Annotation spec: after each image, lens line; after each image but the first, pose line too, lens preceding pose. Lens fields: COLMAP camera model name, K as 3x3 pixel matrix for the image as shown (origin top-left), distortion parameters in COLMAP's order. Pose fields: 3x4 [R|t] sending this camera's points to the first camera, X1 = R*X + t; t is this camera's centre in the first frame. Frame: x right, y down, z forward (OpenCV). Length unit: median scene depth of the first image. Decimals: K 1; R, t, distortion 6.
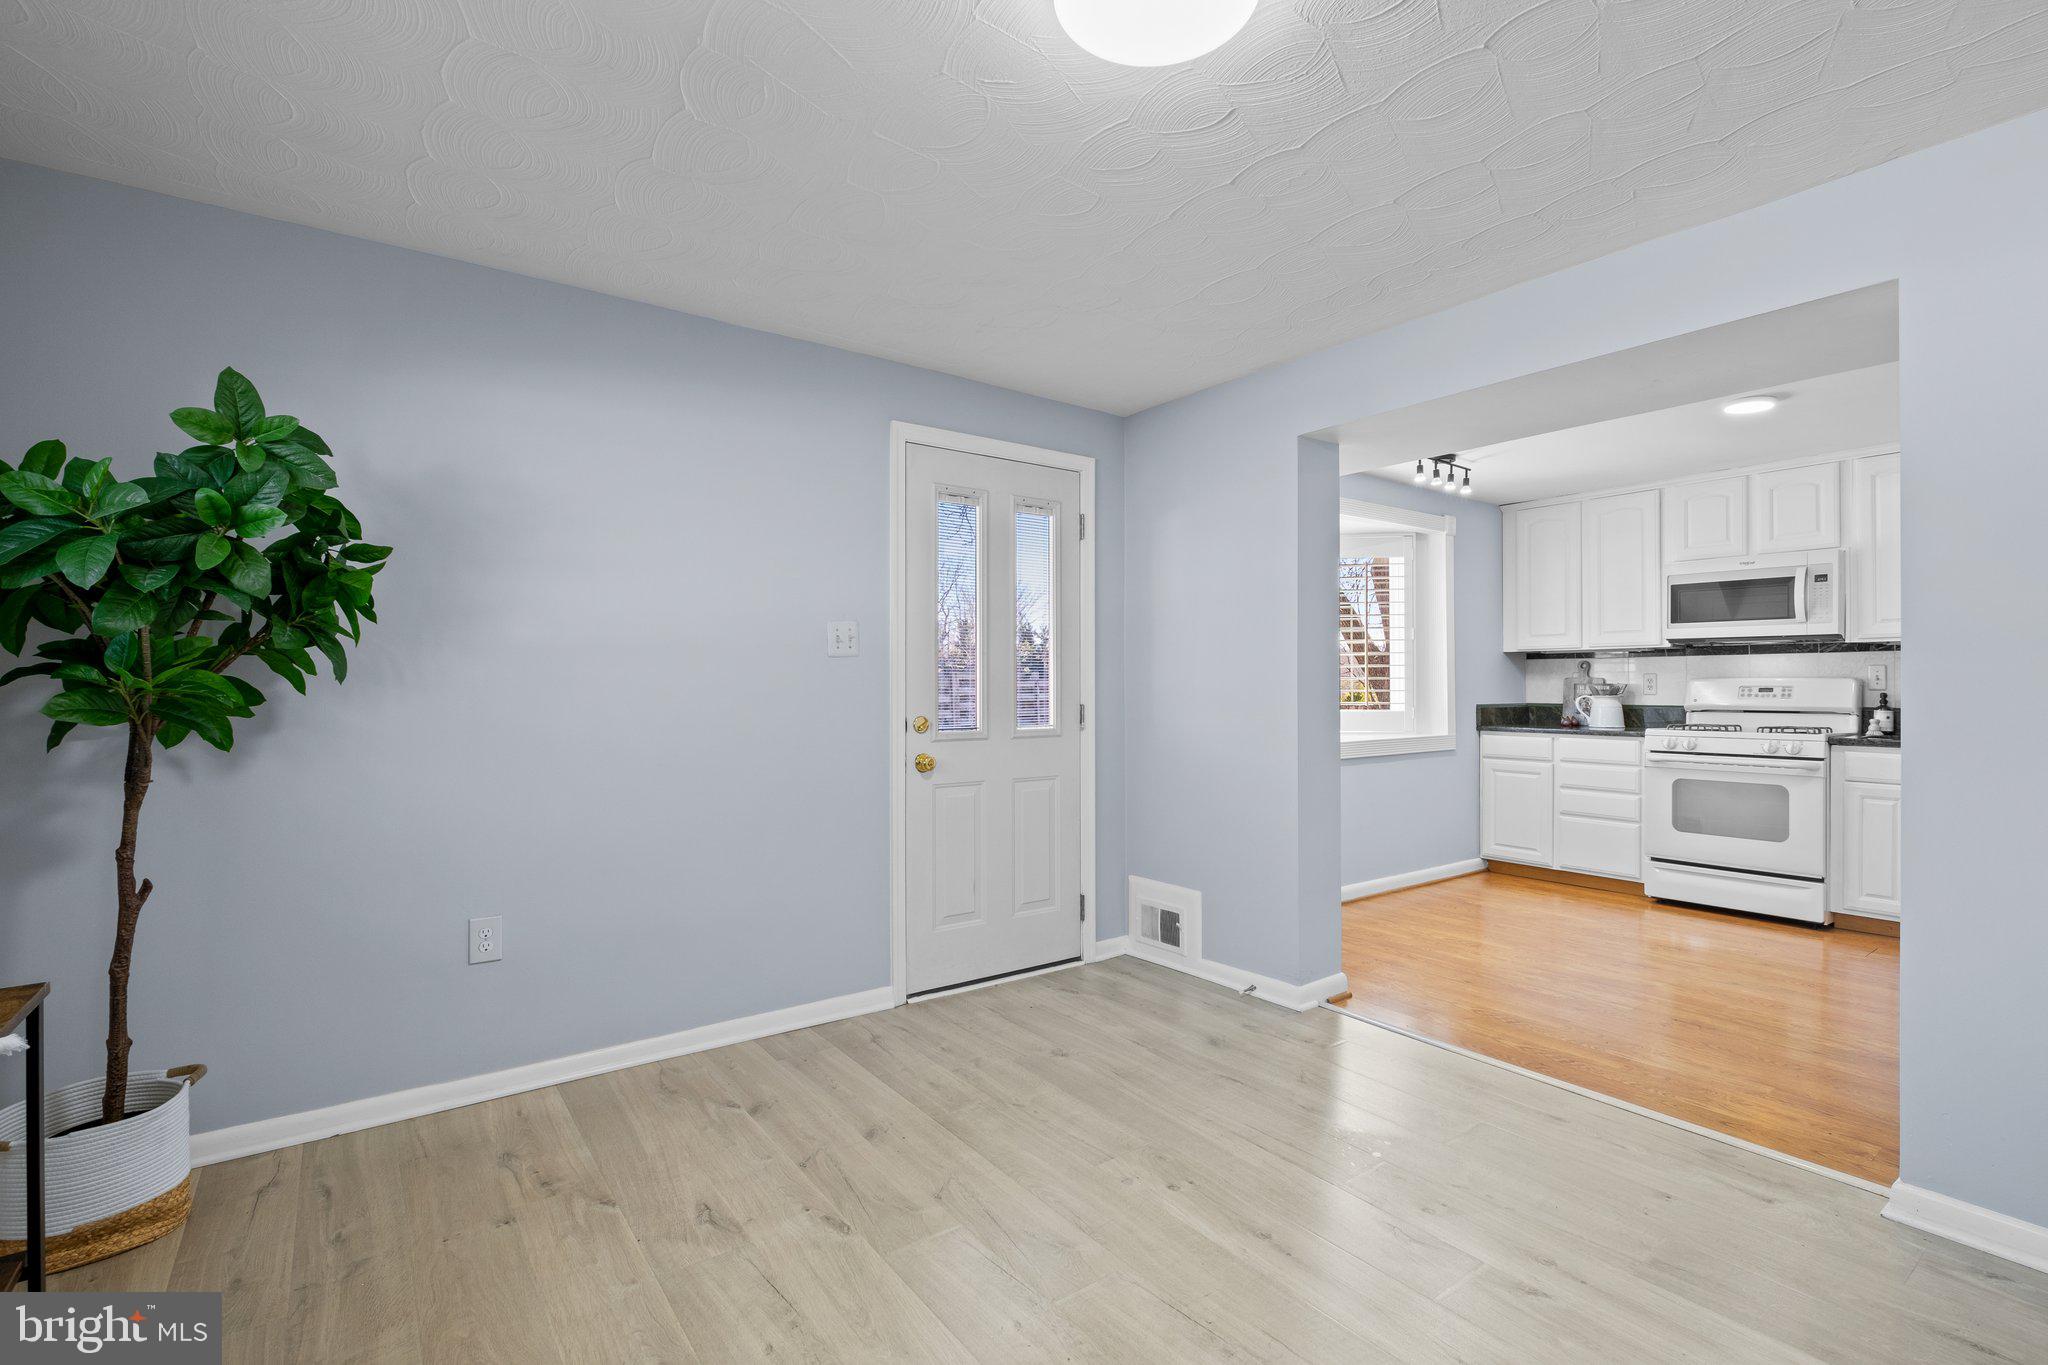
lens RADIAL K [[929.2, 0, 1048.1], [0, 929.2, 683.8], [0, 0, 1]] dist [-0.001860, -0.000526]
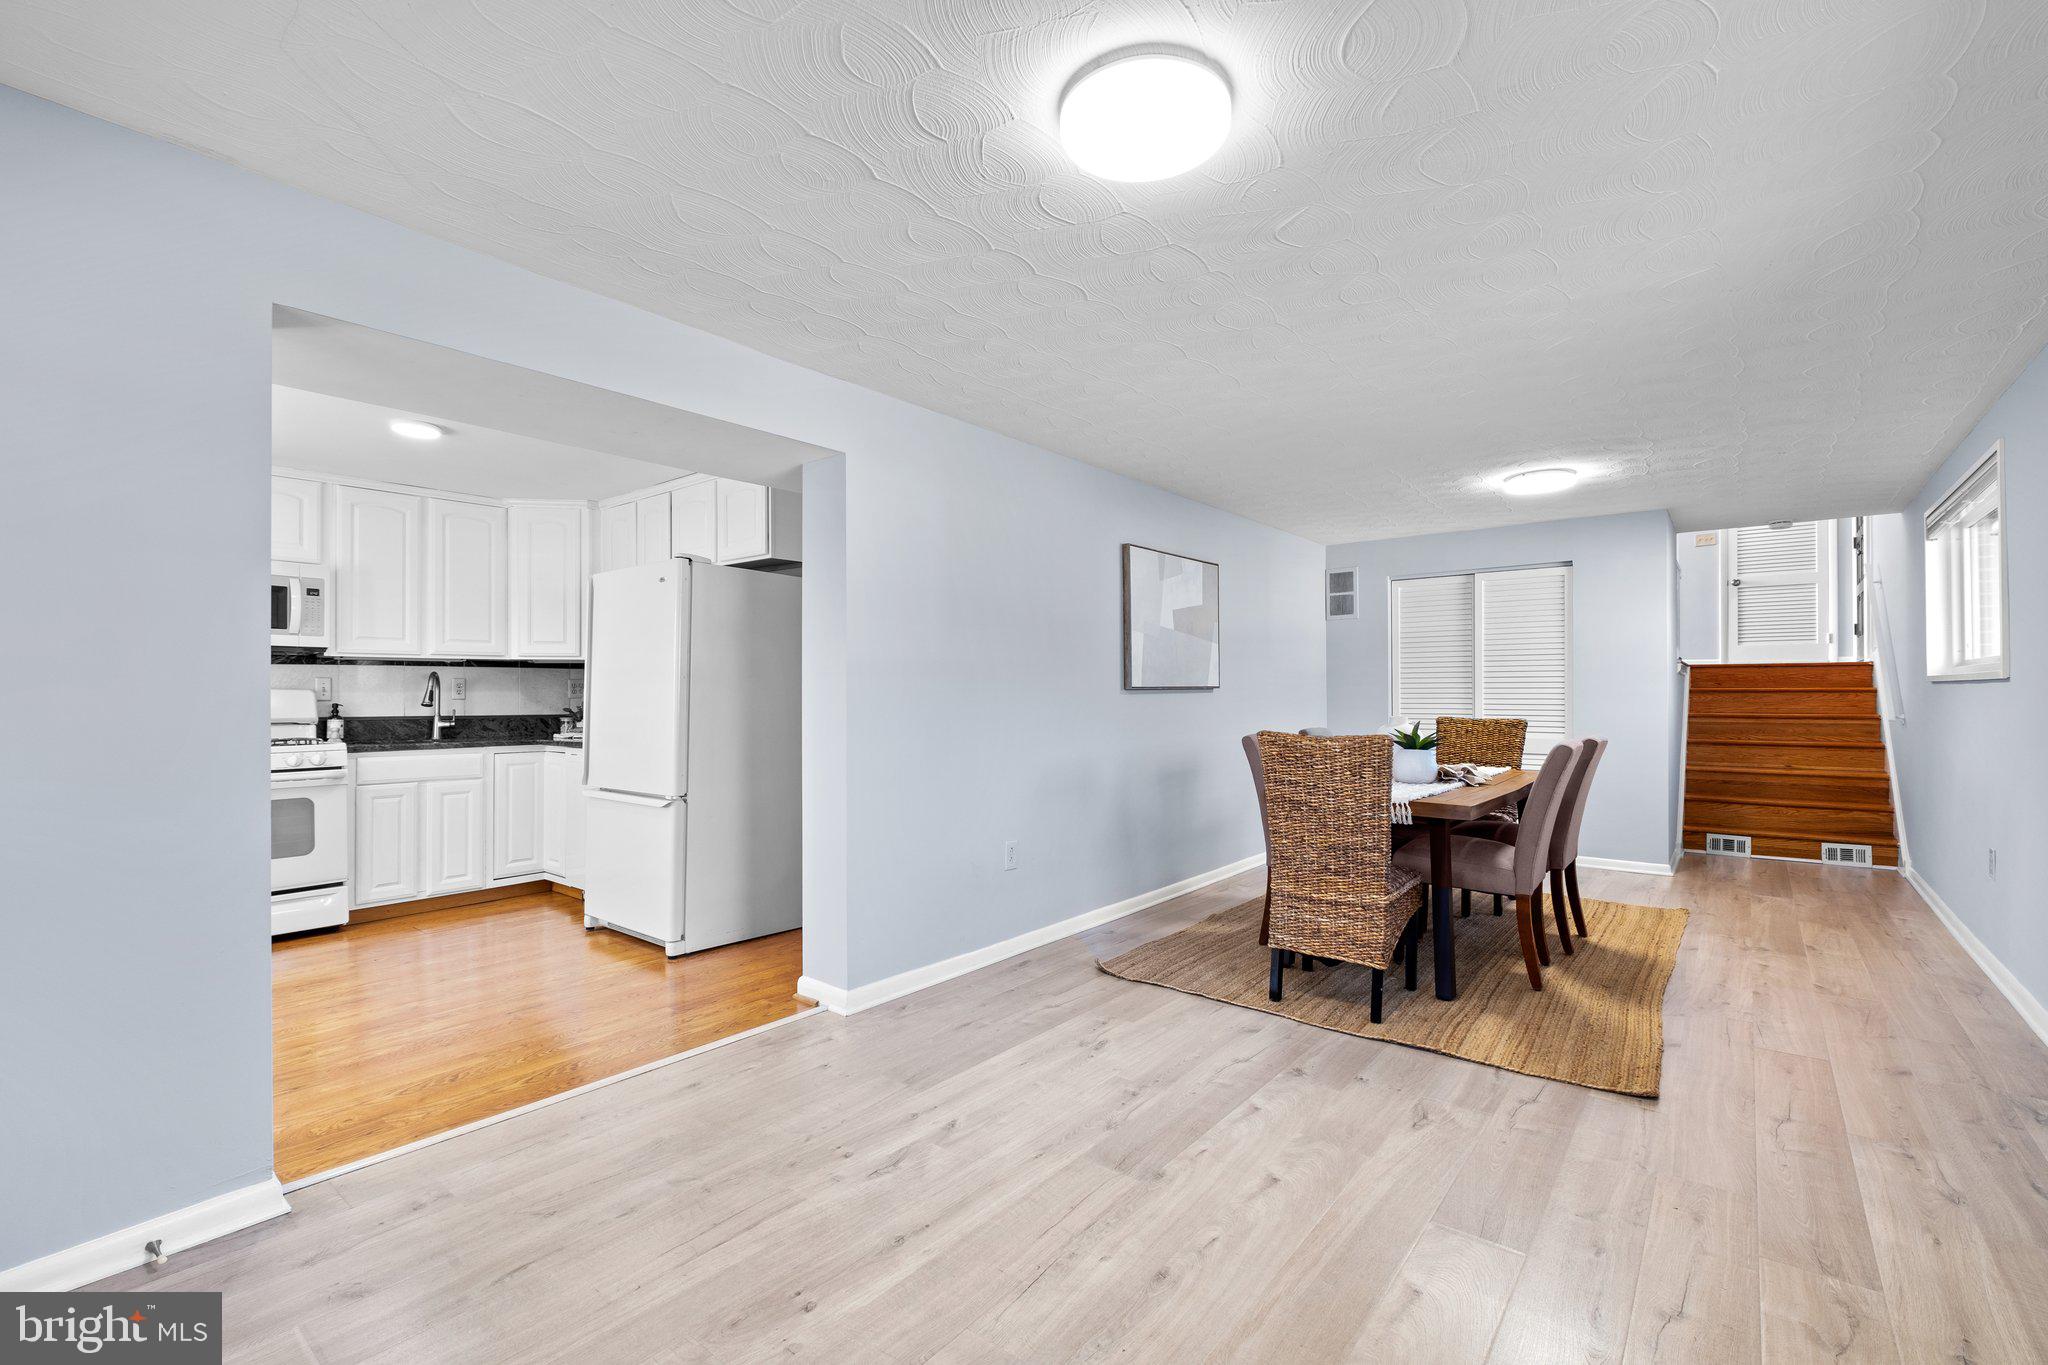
lens RADIAL K [[888.4, 0, 1044.1], [0, 888.4, 684.2], [0, 0, 1]] dist [-0.001120, -0.000522]
pose [[-0.248704, 0.009806, 0.968530, -0.286260], [0.004345, 0.999950, -0.009008, 0.000328], [-0.968570, 0.001968, -0.248734, 0.417594]]
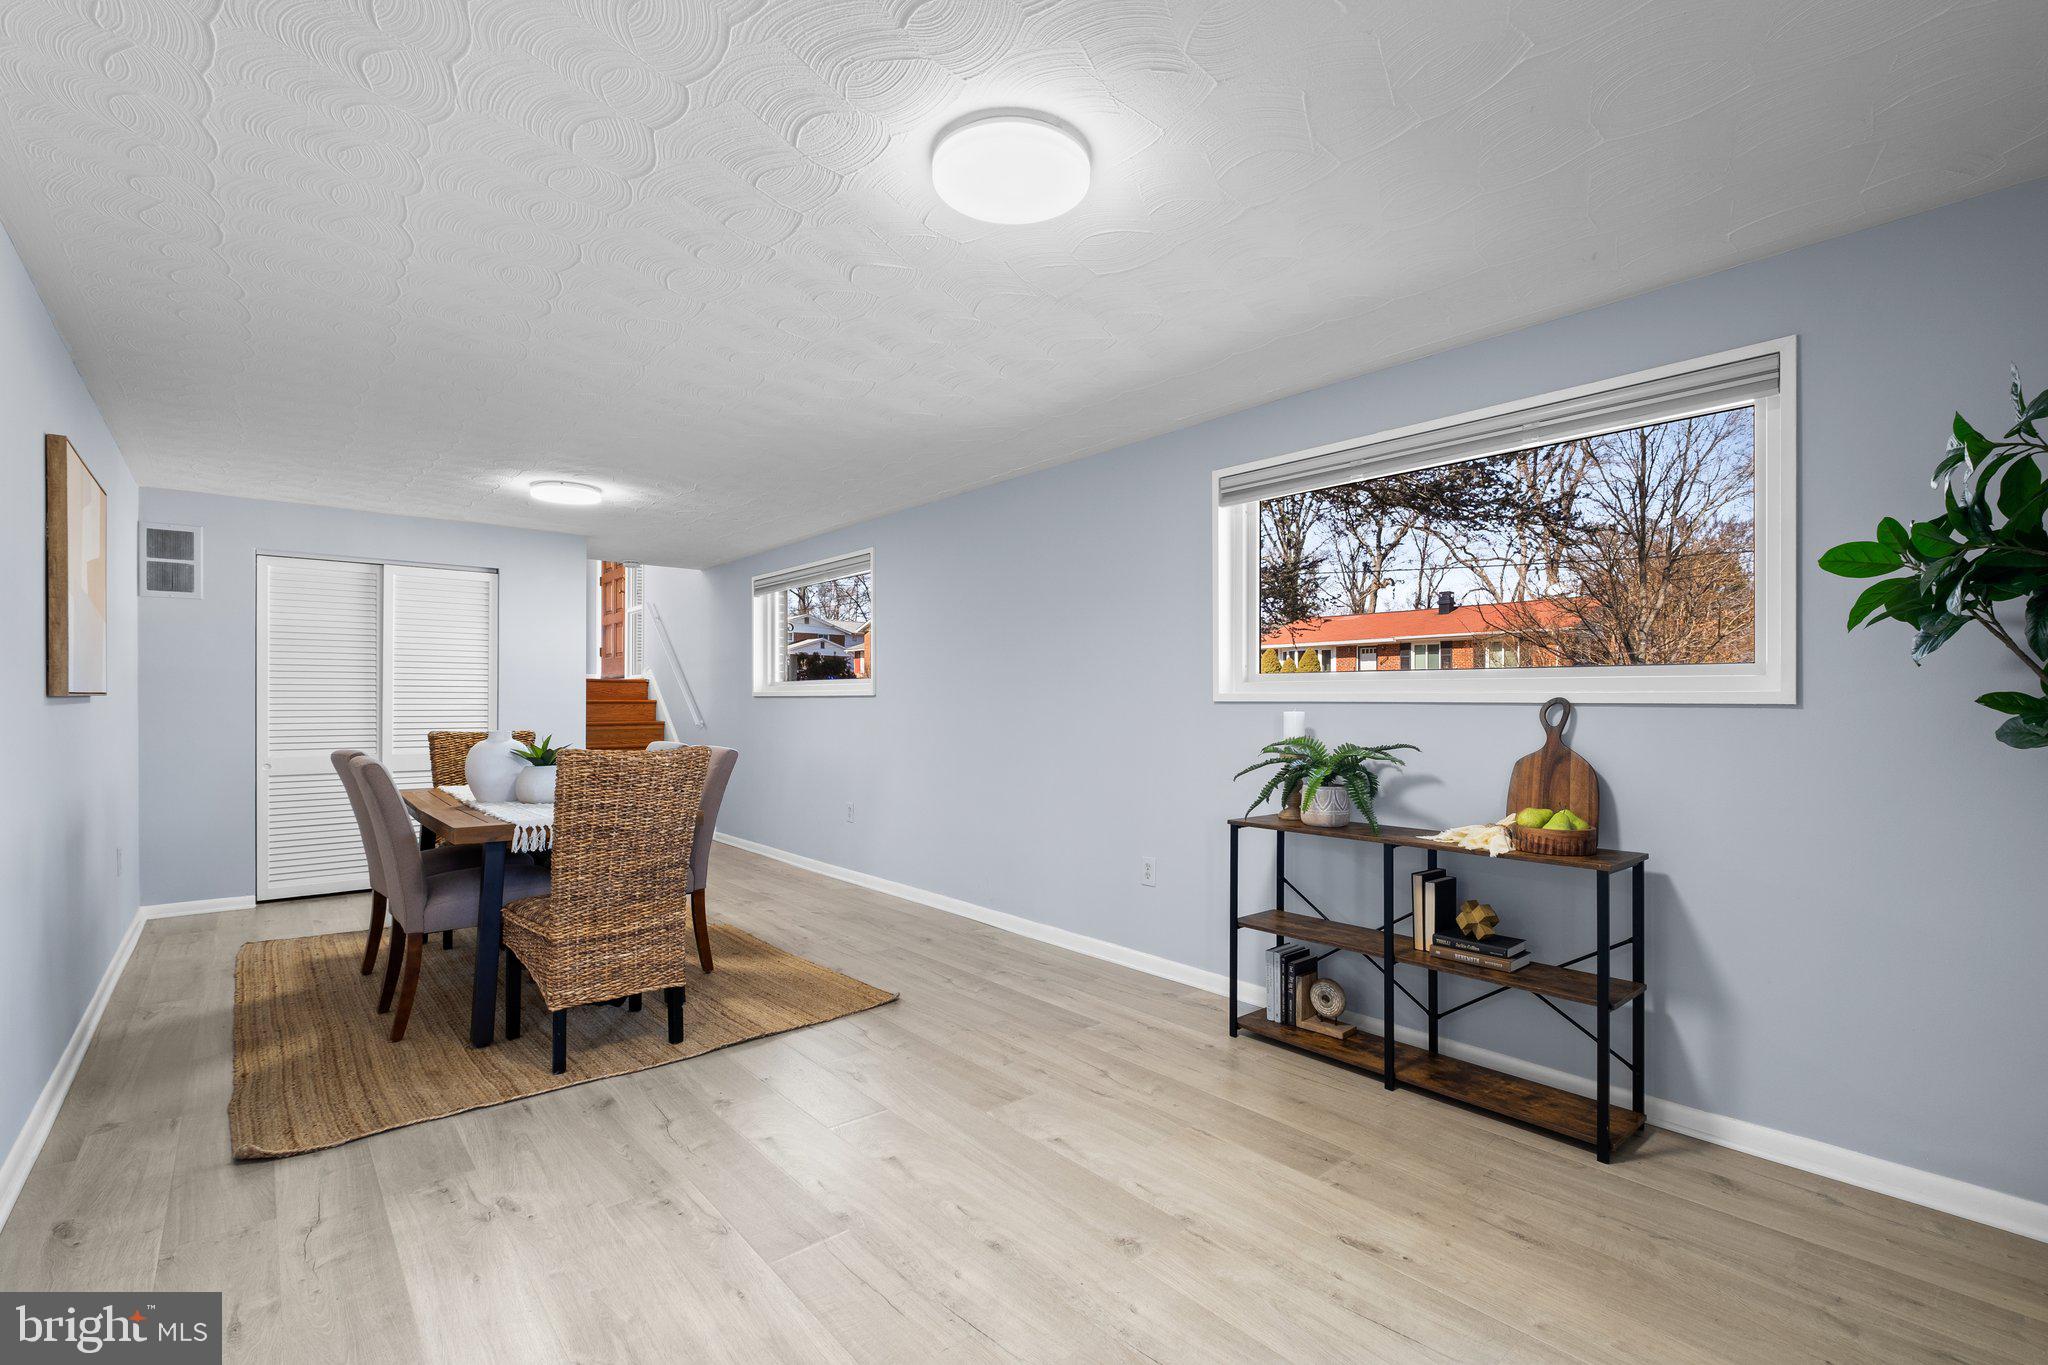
lens RADIAL K [[939.7, 0, 1024.0], [0, 939.7, 682.5], [0, 0, 1]] dist [-0.000660, -0.001040]
pose [[-0.996763, -0.002736, -0.080356, 0.059462], [-0.001279, 0.999834, -0.018175, -0.001434], [0.080392, -0.018013, -0.996601, 0.685571]]
